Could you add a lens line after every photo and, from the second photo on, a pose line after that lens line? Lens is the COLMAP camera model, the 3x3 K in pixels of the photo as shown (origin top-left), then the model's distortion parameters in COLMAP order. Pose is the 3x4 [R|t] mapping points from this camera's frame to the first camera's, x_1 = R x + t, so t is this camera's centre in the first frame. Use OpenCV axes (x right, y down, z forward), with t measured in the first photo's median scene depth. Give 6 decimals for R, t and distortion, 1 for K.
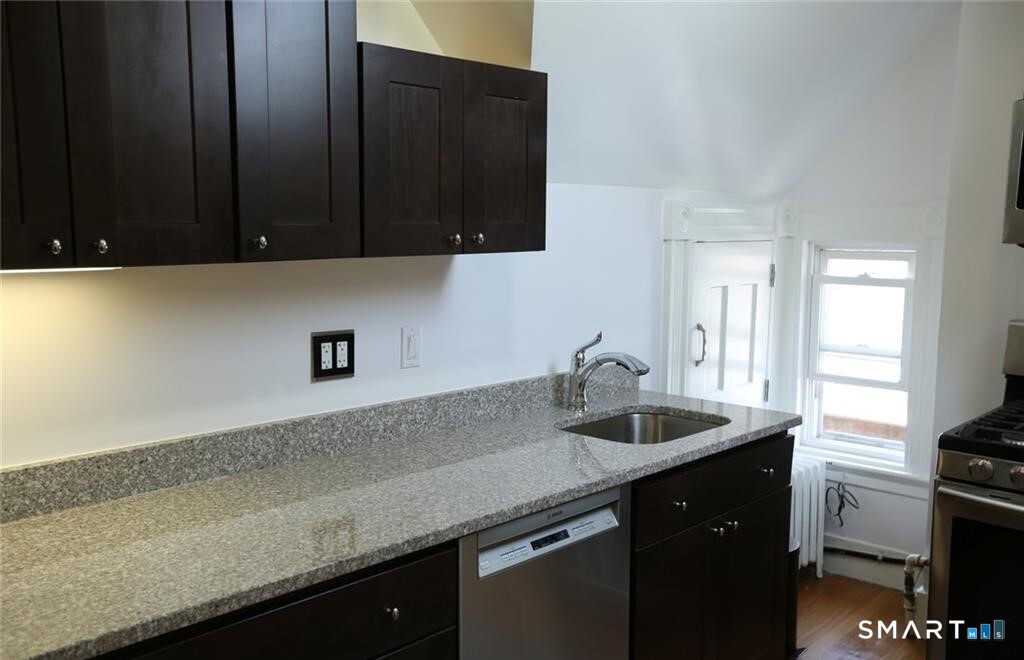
lens RADIAL K [[959.2, 0, 512.0], [0, 959.2, 330.0], [0, 0, 1]] dist [0.002423, -0.002752]
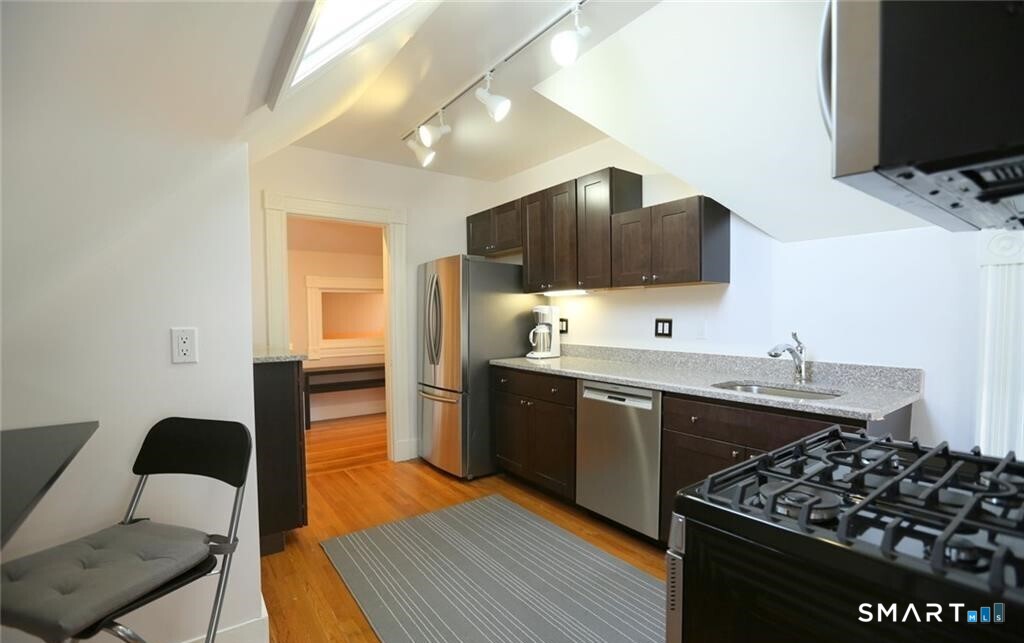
lens RADIAL K [[465.4, 0, 512.0], [0, 465.4, 321.5], [0, 0, 1]] dist [0.000261, 0.000026]
pose [[-0.195343, 0.005184, -0.980721, 1.104505], [-0.115019, 0.992964, 0.028158, 0.020537], [0.973967, 0.118302, -0.193373, 0.845541]]
